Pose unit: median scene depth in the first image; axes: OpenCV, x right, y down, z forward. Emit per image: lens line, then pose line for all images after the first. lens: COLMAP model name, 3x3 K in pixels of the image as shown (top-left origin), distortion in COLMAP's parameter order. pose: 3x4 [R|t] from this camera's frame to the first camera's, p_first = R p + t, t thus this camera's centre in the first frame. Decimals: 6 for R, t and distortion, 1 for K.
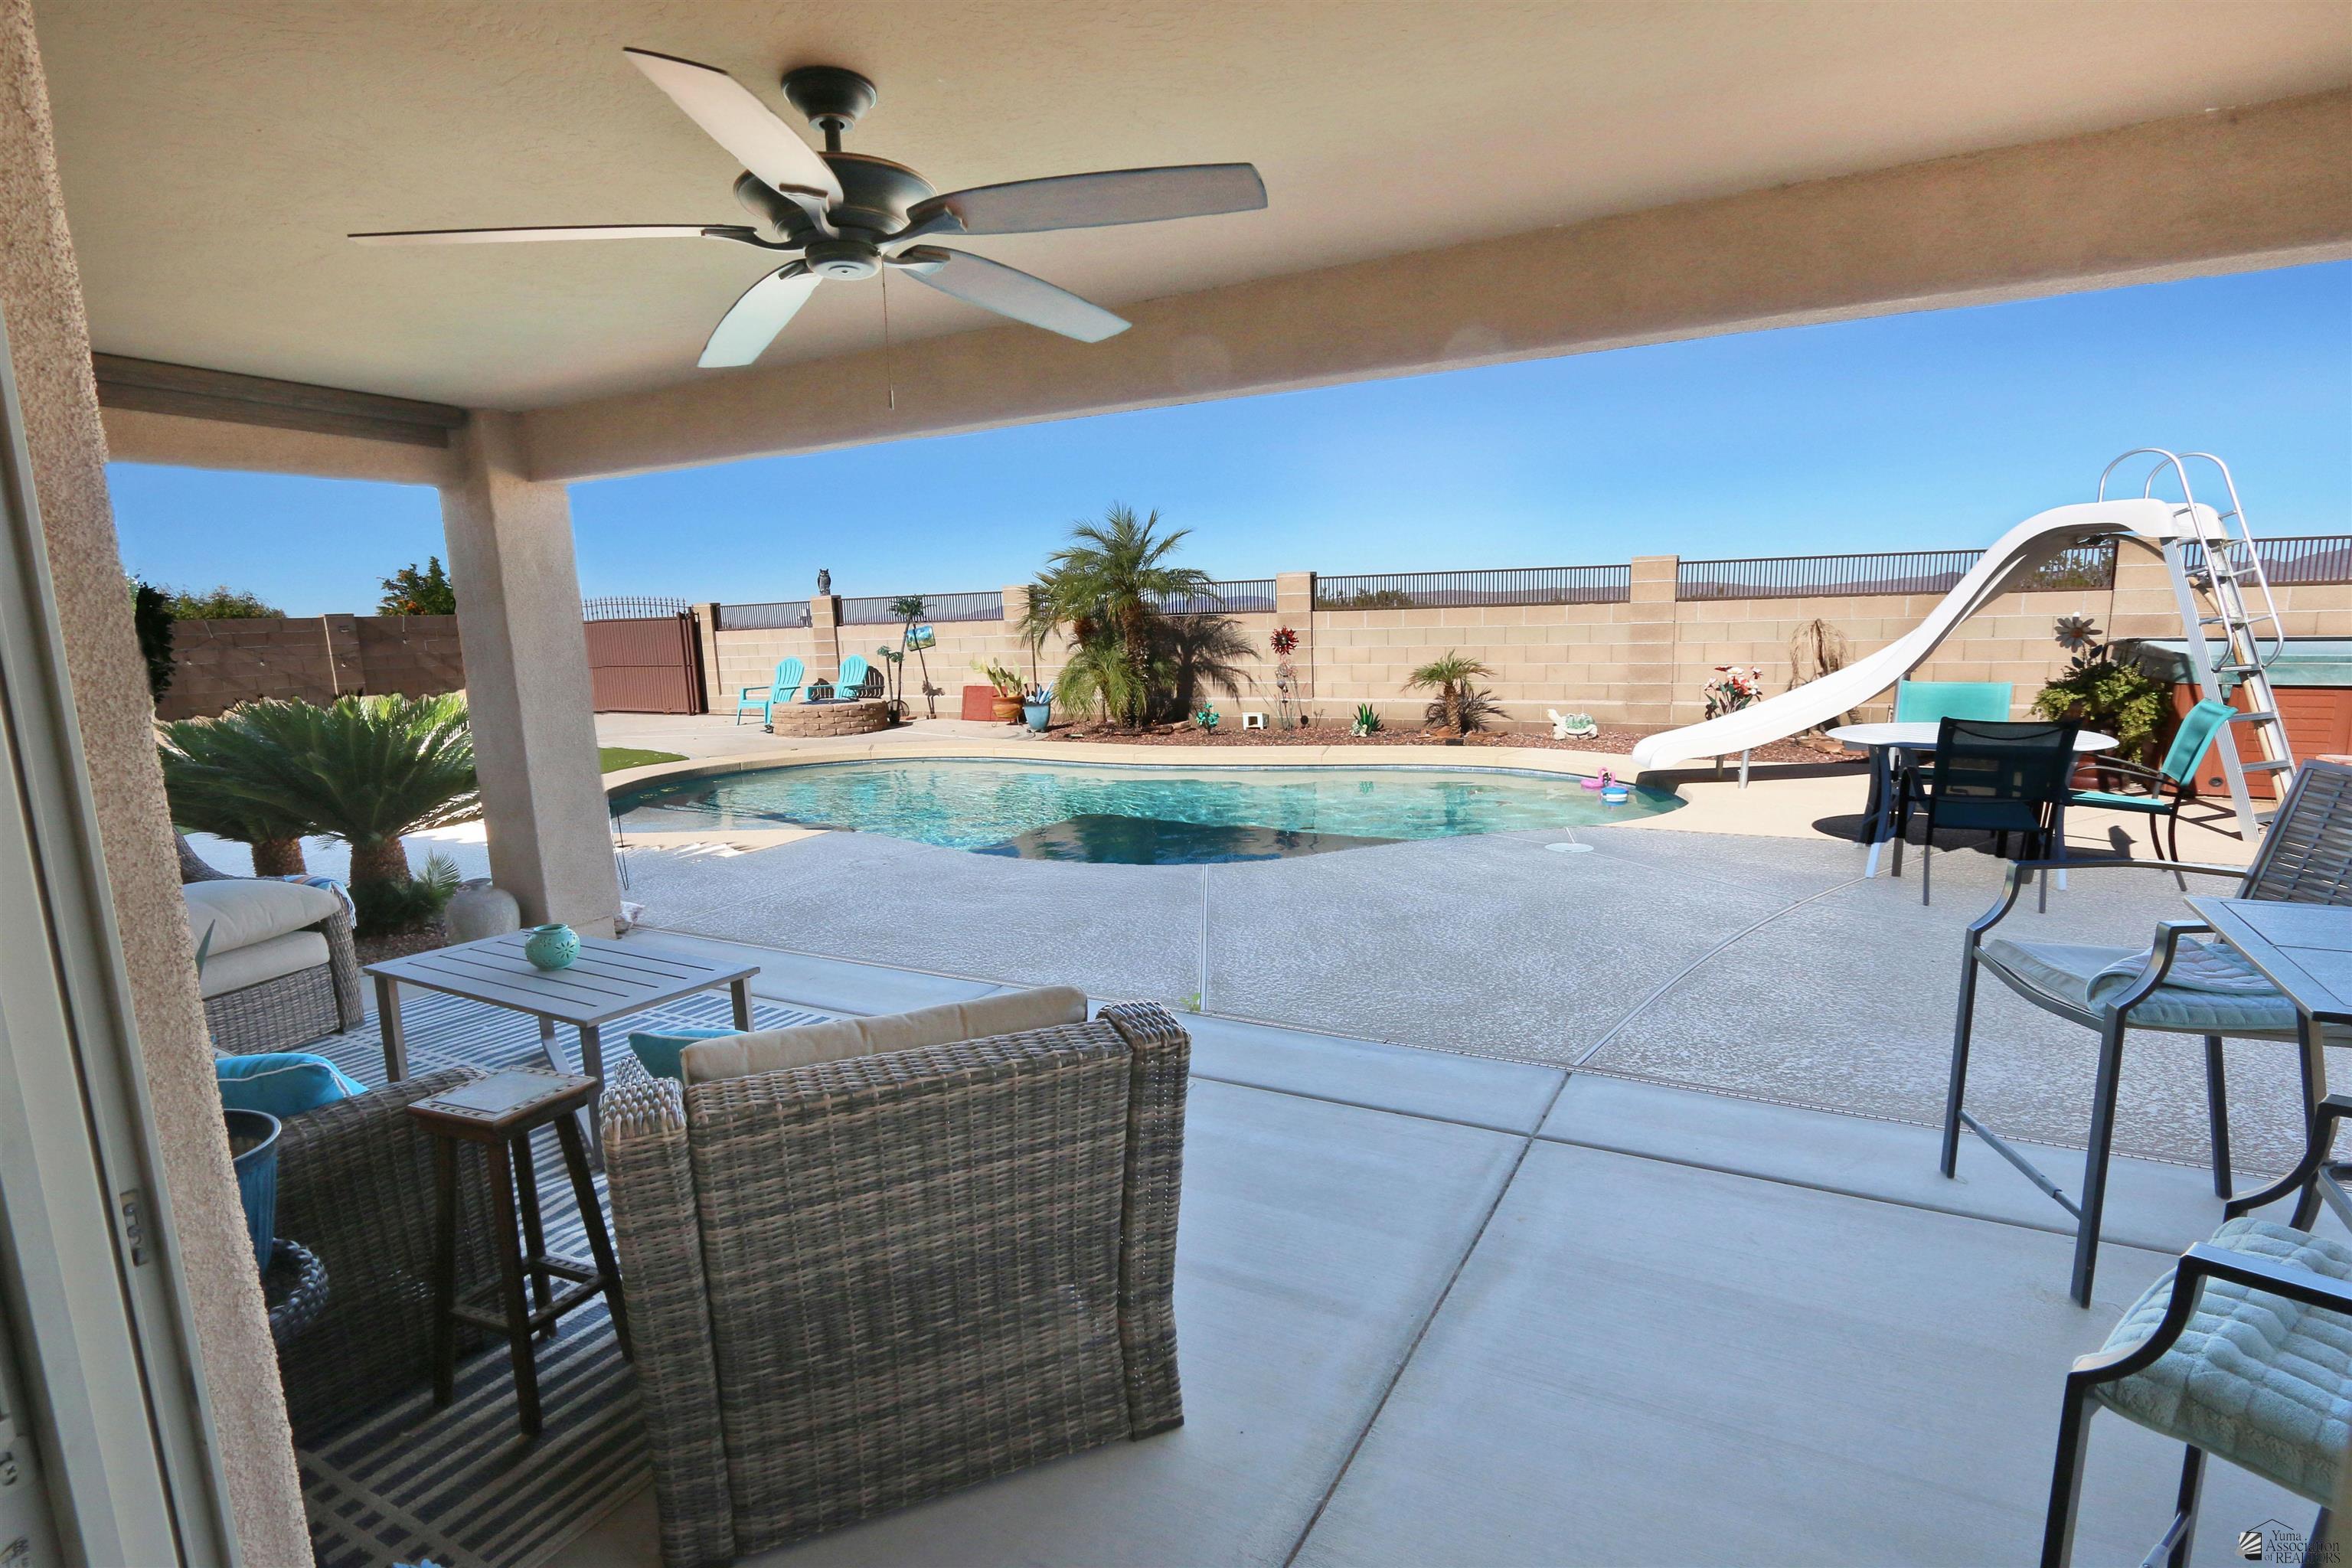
lens RADIAL K [[1082.1, 0, 1064.0], [0, 1082.1, 807.5], [0, 0, 1]] dist [-0.015175, 0.001442]
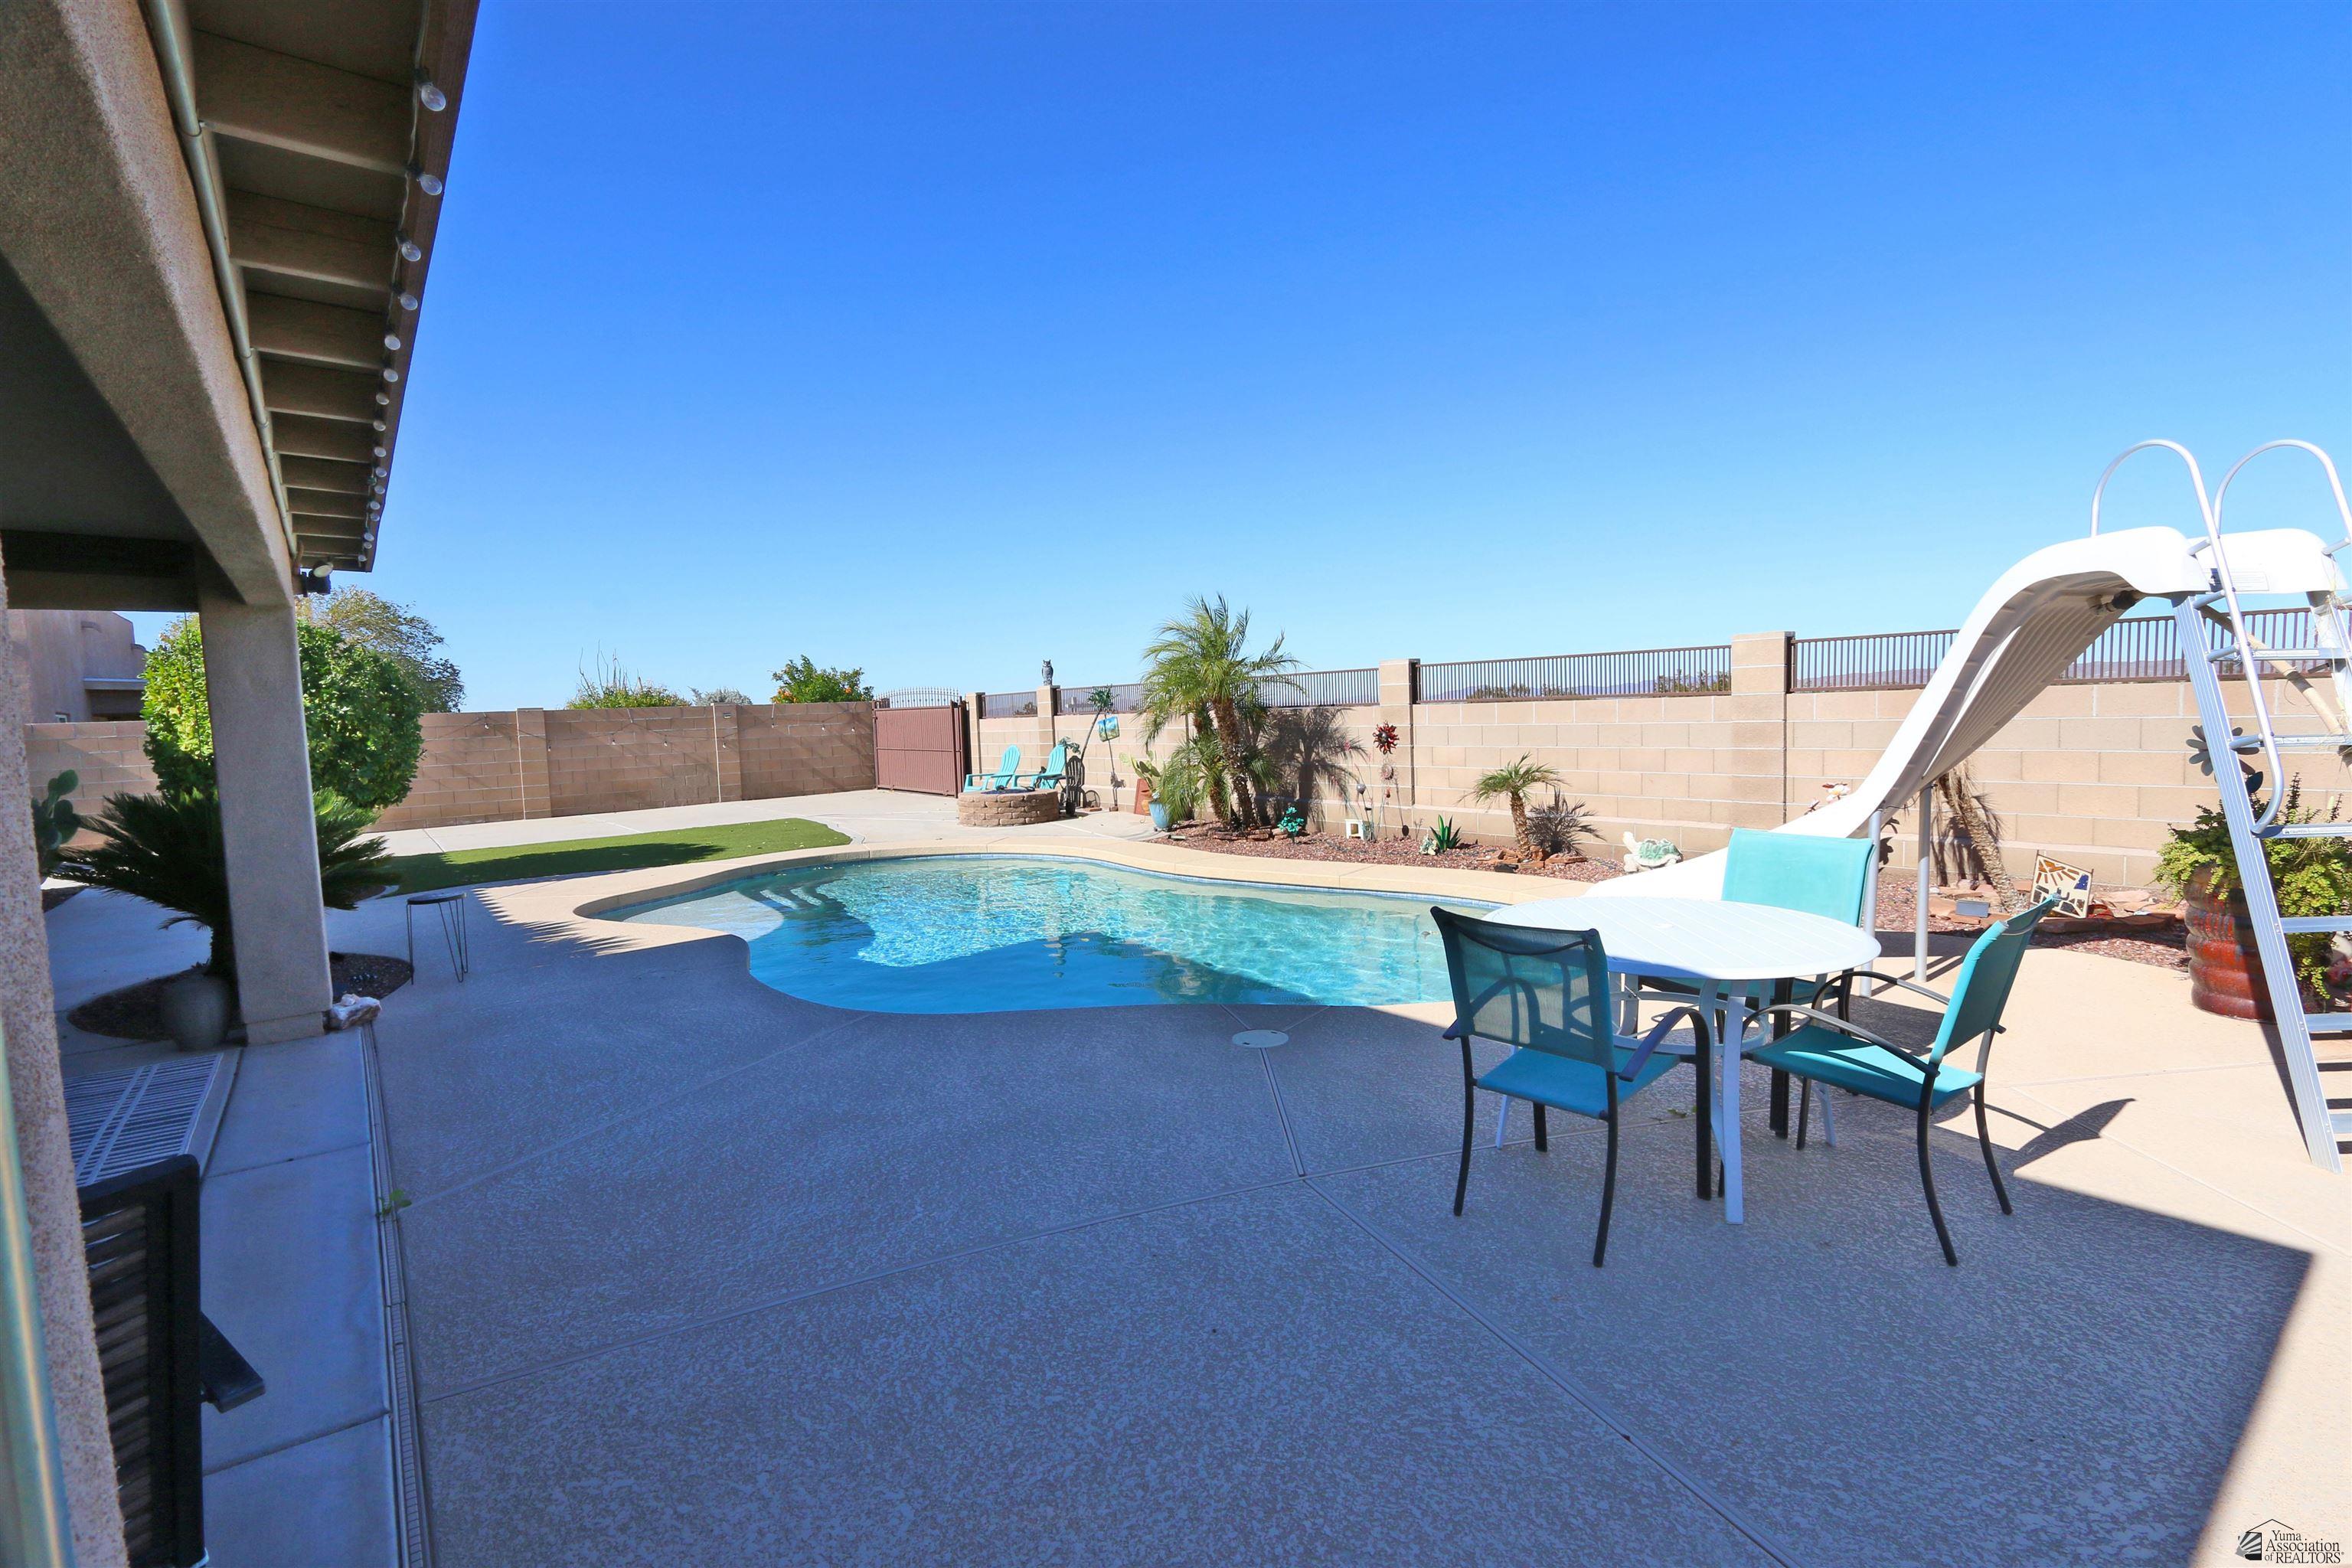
lens RADIAL K [[1082.1, 0, 1185.7], [0, 1082.1, 787.3], [0, 0, 1]] dist [-0.015175, 0.001442]
pose [[0.945044, 0.023311, -0.326111, 0.326364], [-0.053276, 0.995103, -0.083257, -0.033854], [0.322573, 0.096055, 0.941658, 0.136533]]
